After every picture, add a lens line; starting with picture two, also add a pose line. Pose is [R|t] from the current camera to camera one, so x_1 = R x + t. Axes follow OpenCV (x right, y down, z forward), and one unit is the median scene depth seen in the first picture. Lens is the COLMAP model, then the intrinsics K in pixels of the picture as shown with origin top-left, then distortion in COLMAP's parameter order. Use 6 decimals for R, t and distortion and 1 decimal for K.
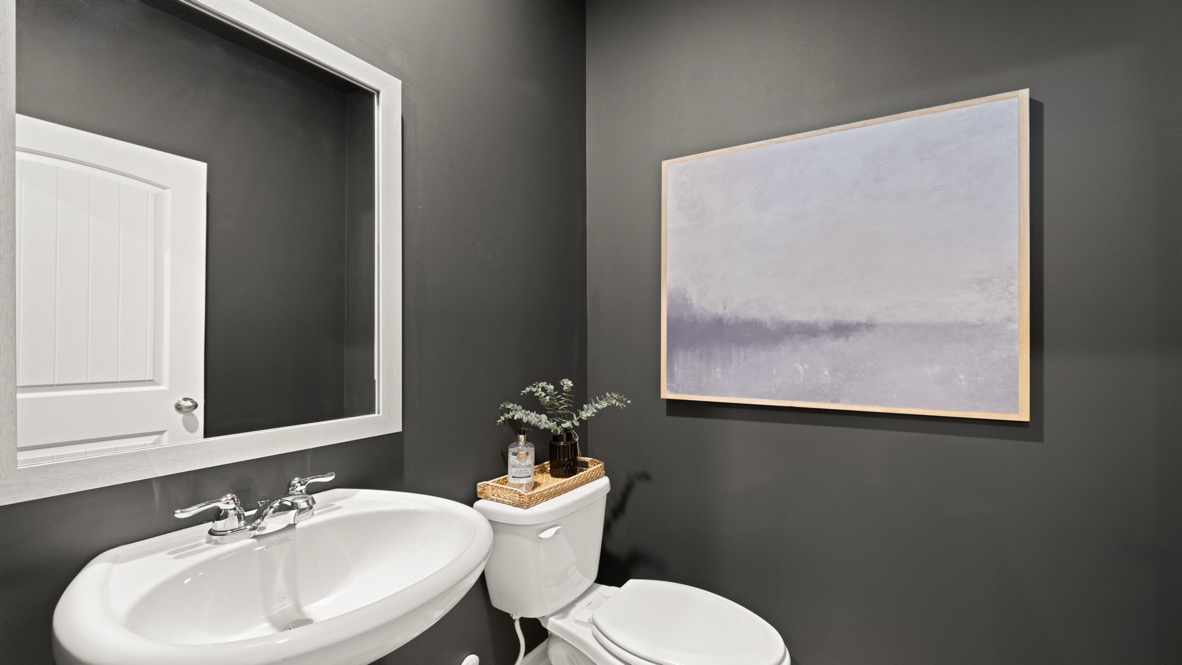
lens RADIAL K [[504.3, 0, 591.0], [0, 504.3, 332.5], [0, 0, 1]] dist [0.000372, -0.000075]
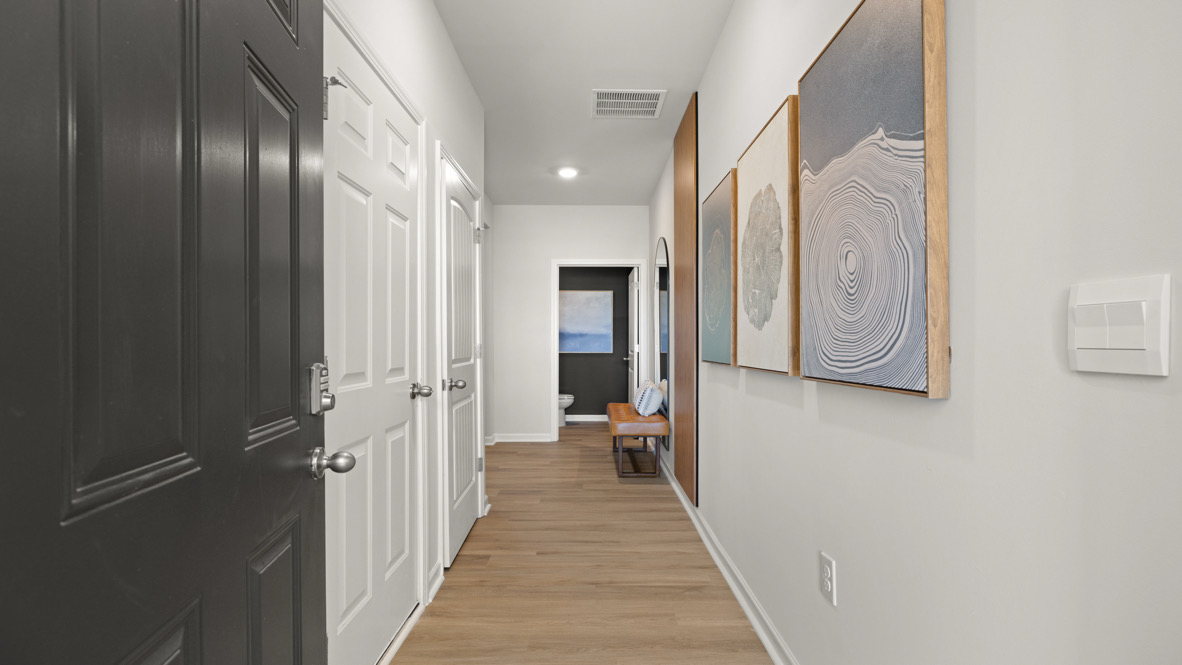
lens RADIAL K [[628.9, 0, 591.0], [0, 628.9, 332.5], [0, 0, 1]] dist [-0.002350, -0.000379]
pose [[0.854873, 0.009653, 0.518747, -2.541537], [-0.014550, 0.999880, 0.005372, -0.069710], [-0.518633, -0.012140, 0.854911, -4.179007]]
